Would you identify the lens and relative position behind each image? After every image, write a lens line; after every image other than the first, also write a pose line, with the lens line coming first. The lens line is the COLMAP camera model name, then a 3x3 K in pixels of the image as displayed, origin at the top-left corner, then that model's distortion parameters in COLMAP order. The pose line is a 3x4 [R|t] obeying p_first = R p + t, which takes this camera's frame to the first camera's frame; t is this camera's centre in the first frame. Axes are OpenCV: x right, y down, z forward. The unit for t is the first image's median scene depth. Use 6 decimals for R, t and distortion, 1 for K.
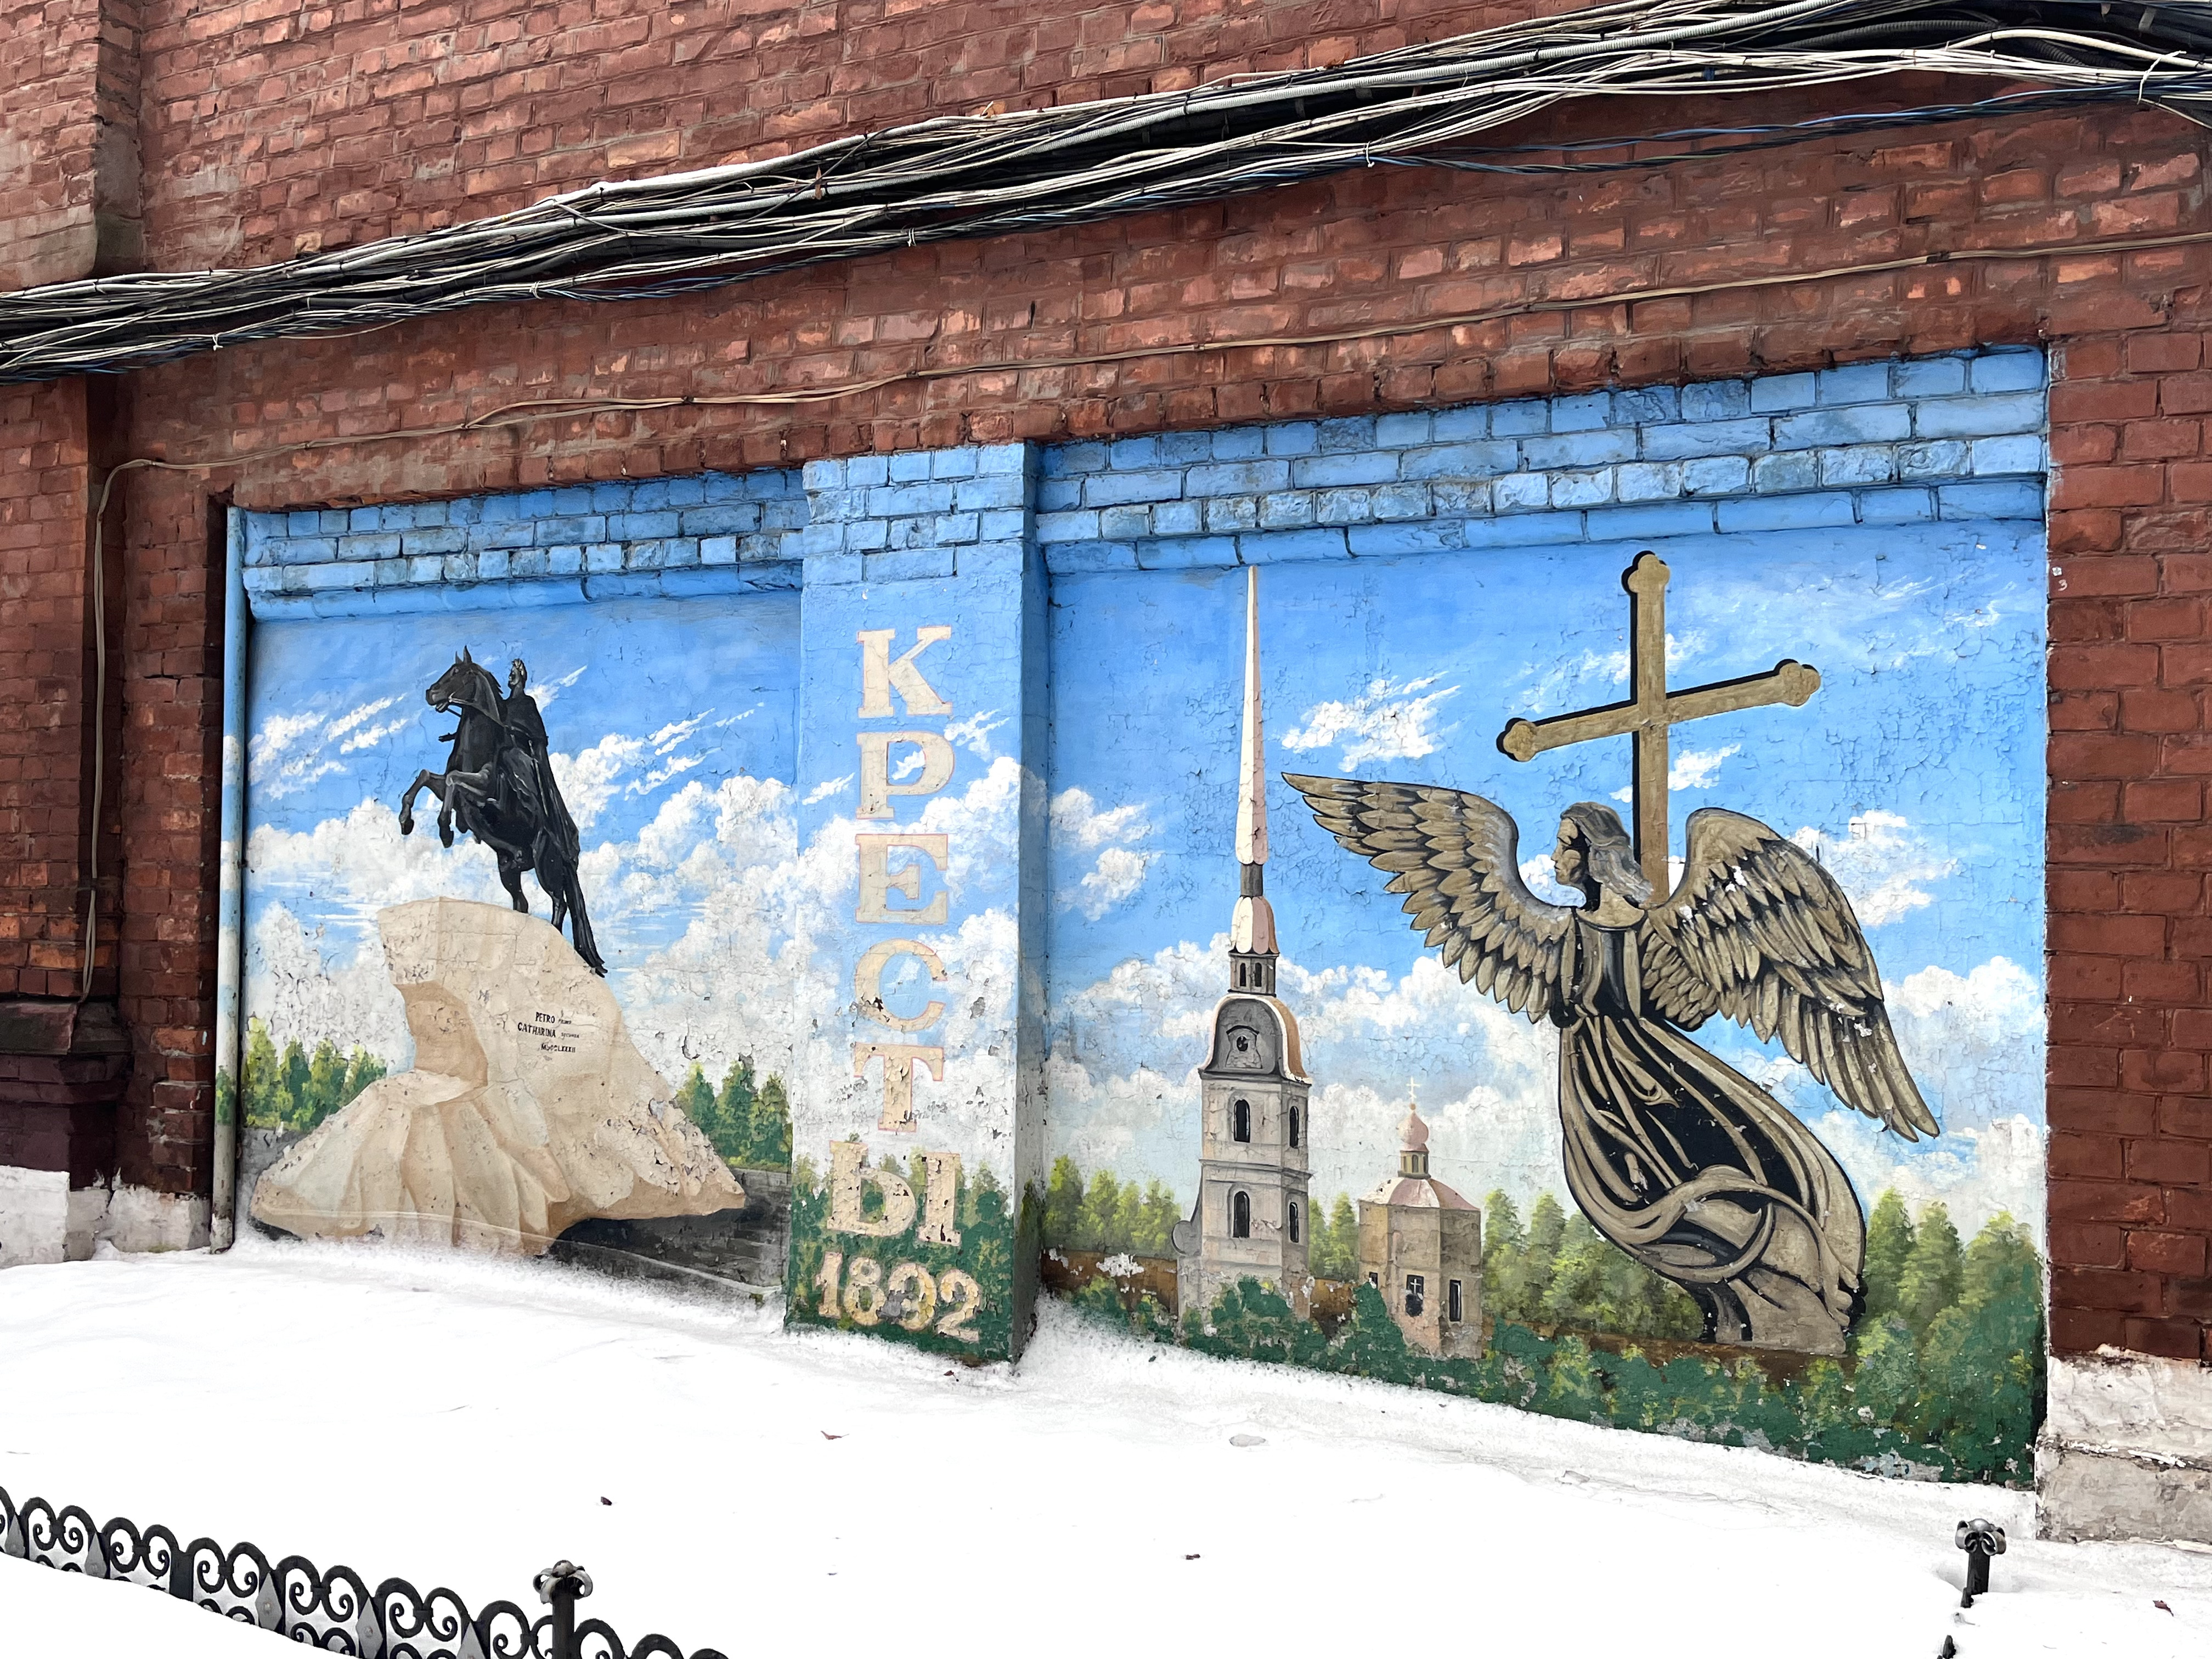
lens RADIAL K [[2053.3, 0, 1115.6], [0, 2053.3, 815.2], [0, 0, 1]] dist [0.081090, -0.138073]
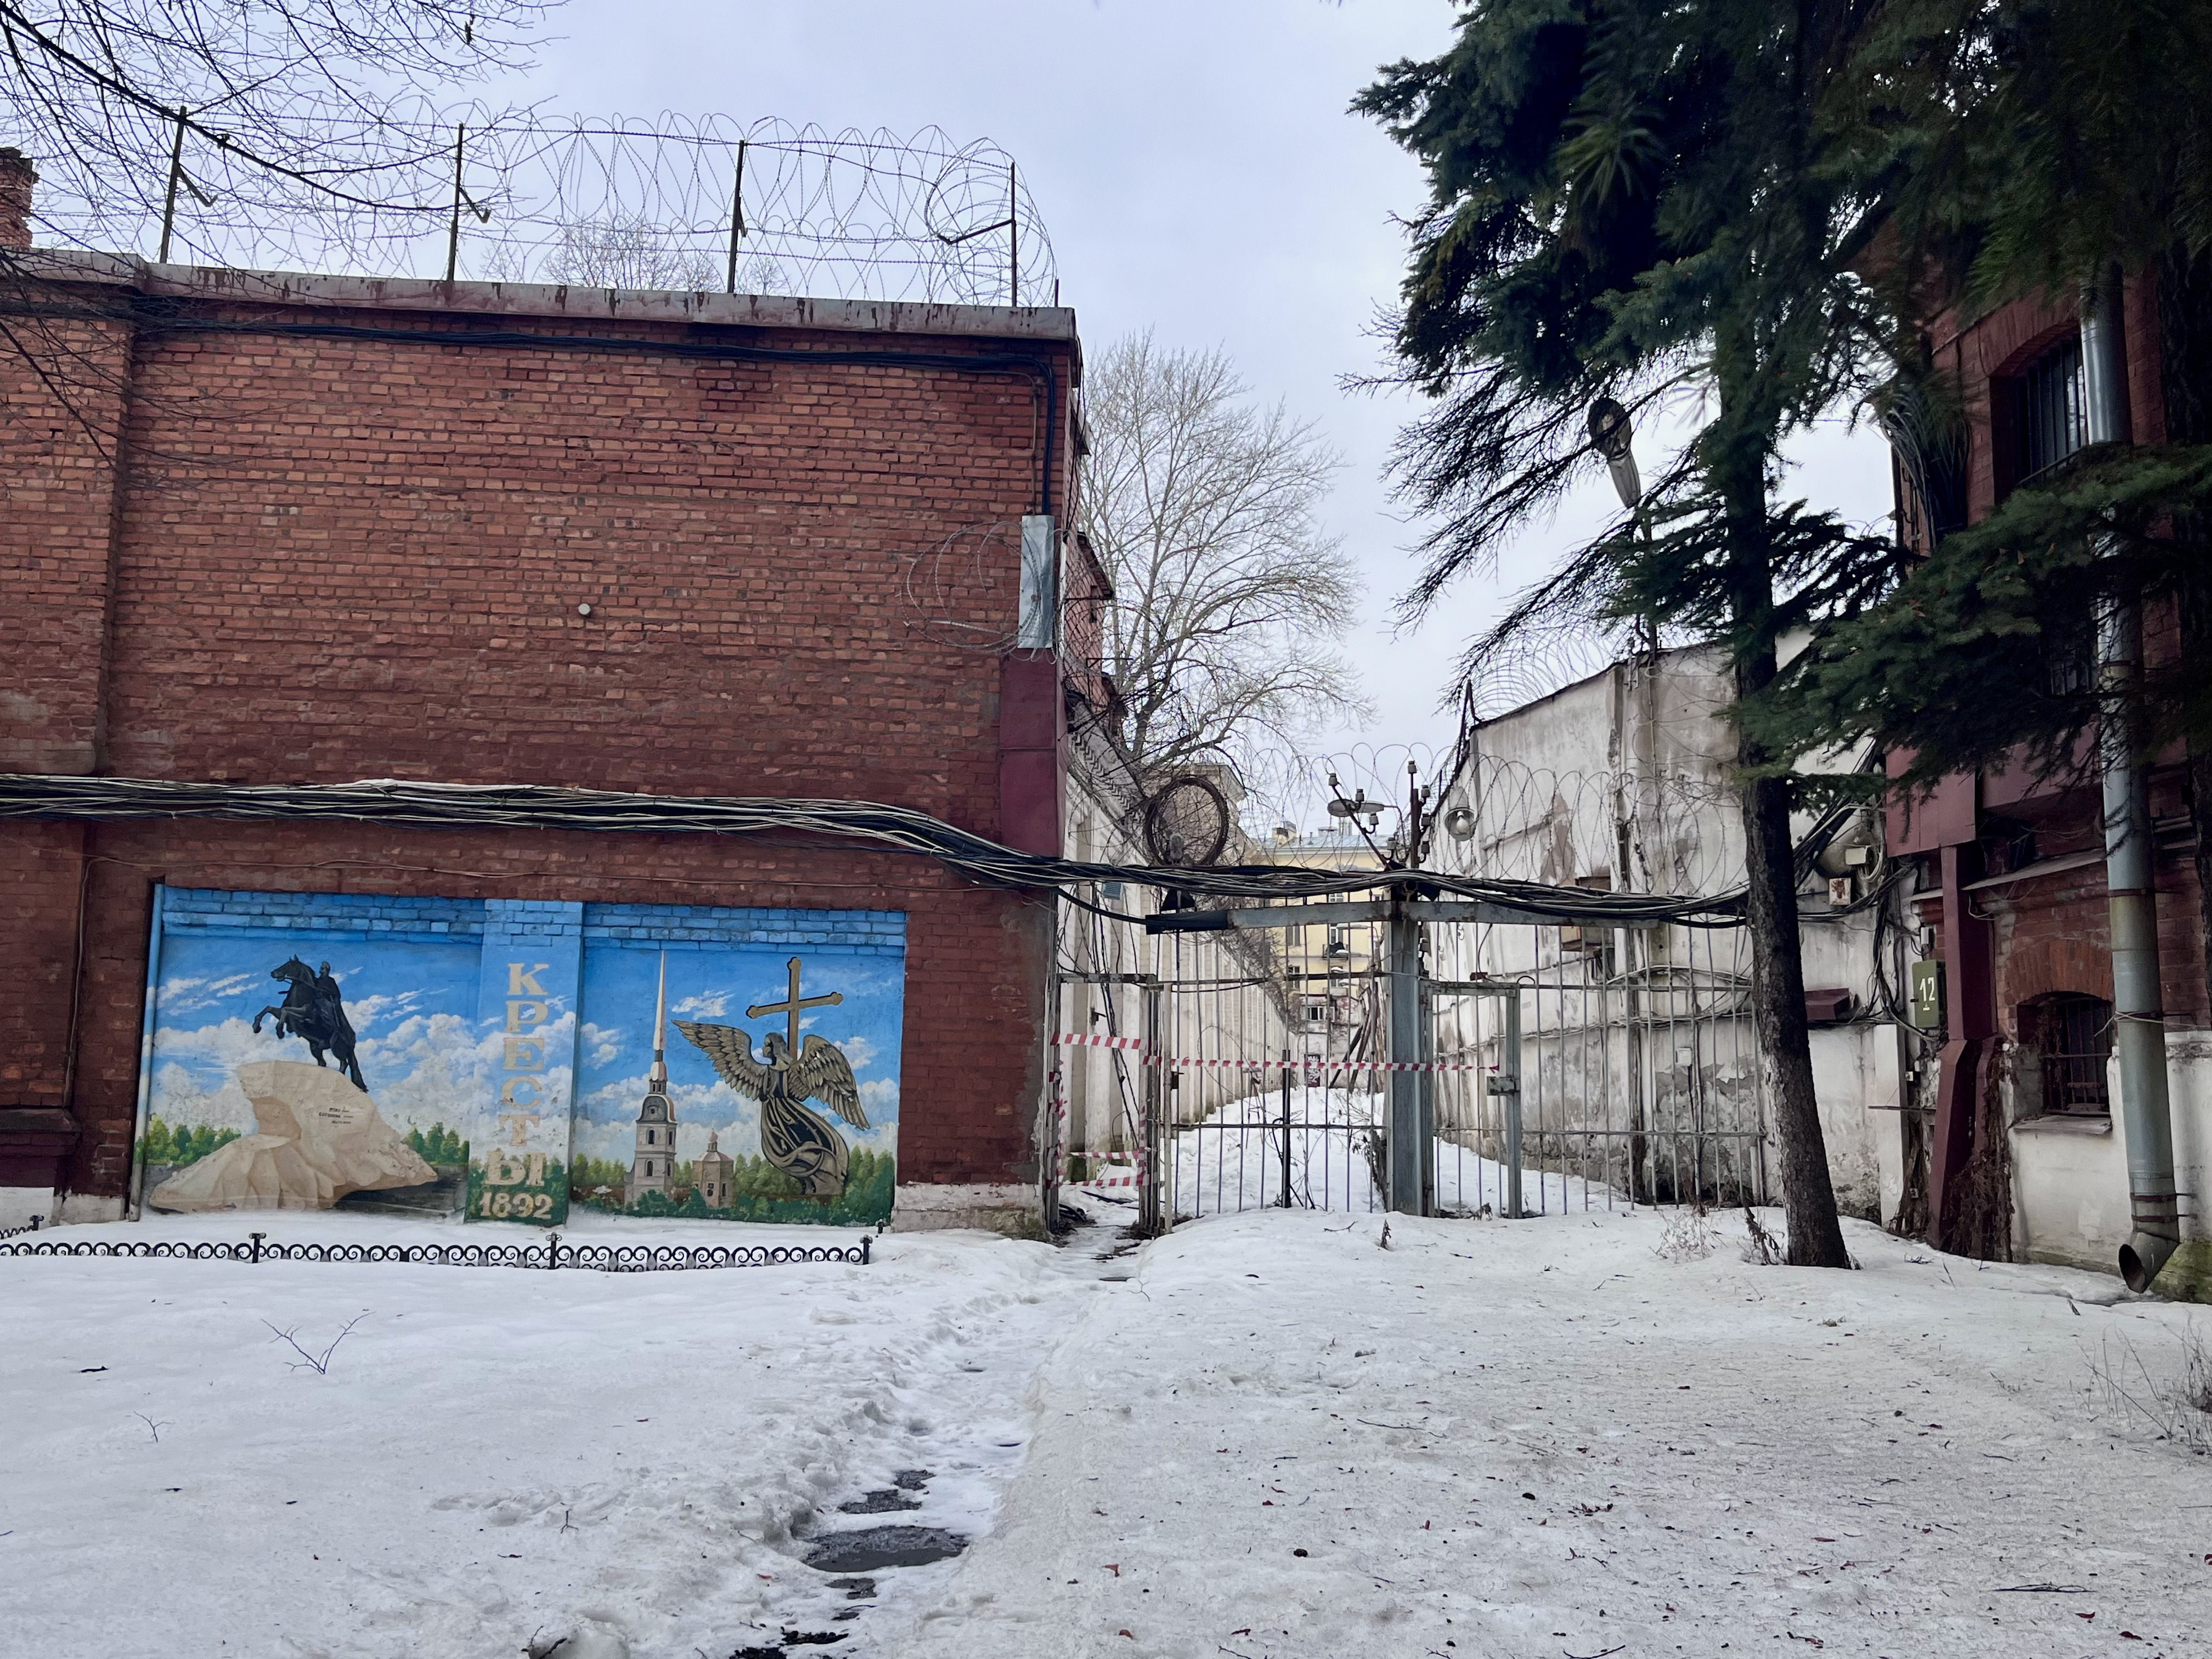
lens RADIAL K [[1962.9, 0, 1116.0], [0, 1962.9, 807.4], [0, 0, 1]] dist [0.027412, -0.012746]
pose [[0.841203, 0.075855, 0.535372, -0.874026], [-0.025134, 0.994526, -0.101421, -0.050733], [-0.540134, 0.071860, 0.838505, -1.673253]]
